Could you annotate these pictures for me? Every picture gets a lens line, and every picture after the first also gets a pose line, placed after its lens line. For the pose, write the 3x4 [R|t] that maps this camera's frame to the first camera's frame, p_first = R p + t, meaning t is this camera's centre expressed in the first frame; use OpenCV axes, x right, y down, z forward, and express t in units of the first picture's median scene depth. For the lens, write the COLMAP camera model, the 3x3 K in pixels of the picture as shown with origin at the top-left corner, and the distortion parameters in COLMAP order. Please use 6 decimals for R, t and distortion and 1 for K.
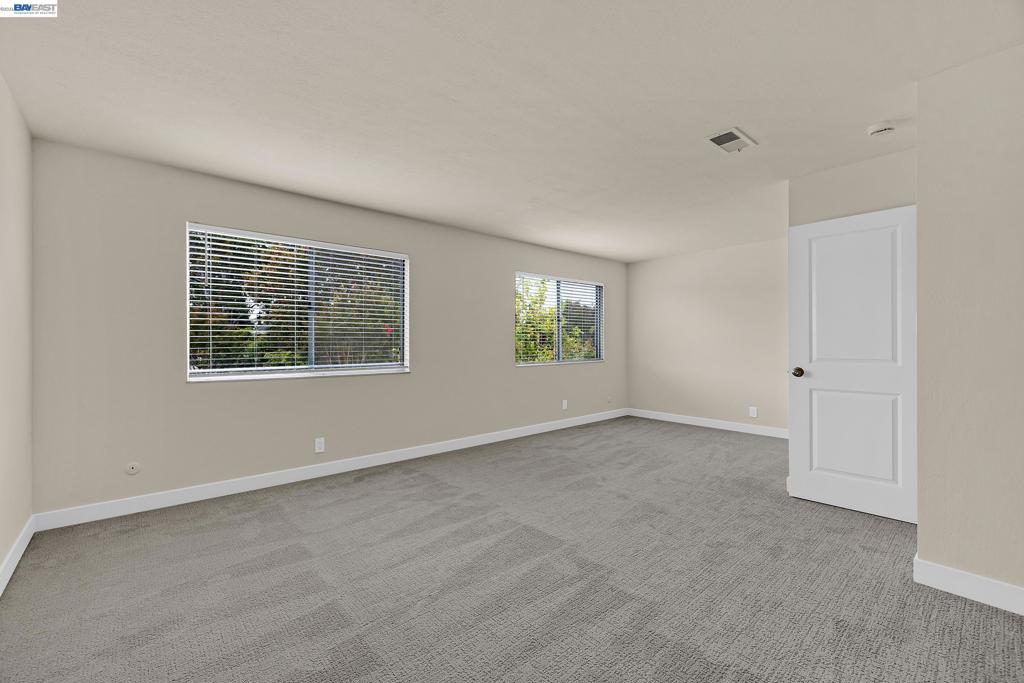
lens RADIAL K [[429.5, 0, 502.8], [0, 429.5, 342.5], [0, 0, 1]] dist [0.001018, 0.000202]
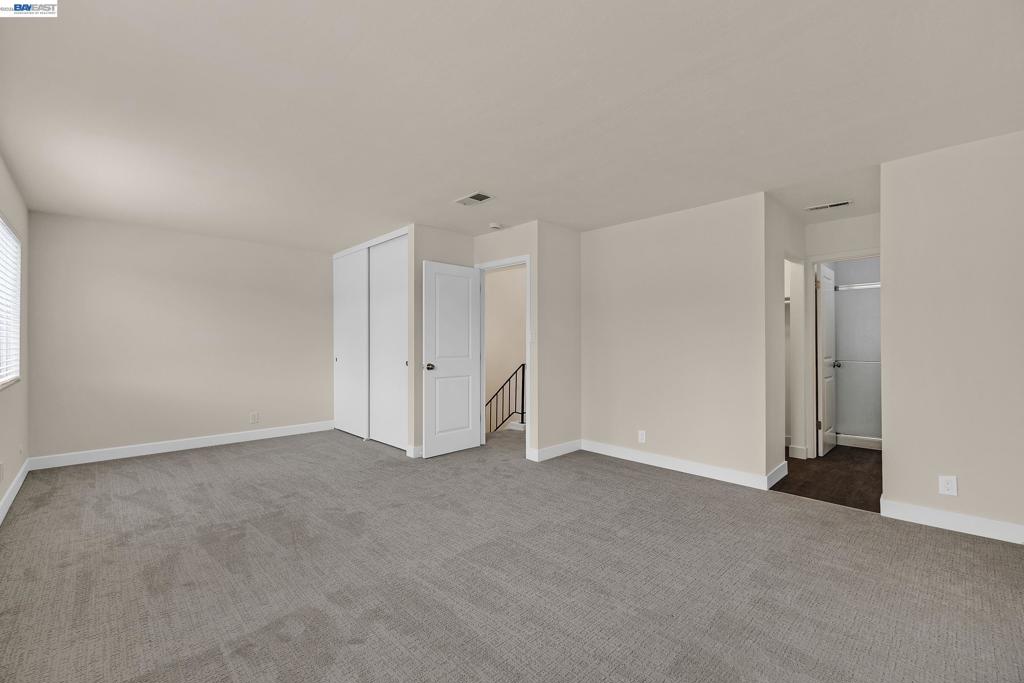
lens RADIAL K [[429.5, 0, 507.8], [0, 429.5, 341.9], [0, 0, 1]] dist [0.001018, 0.000202]
pose [[-0.056886, 0.007361, 0.998354, -0.710686], [0.001543, 0.999972, -0.007286, -0.003038], [-0.998380, 0.001126, -0.056895, 0.811686]]
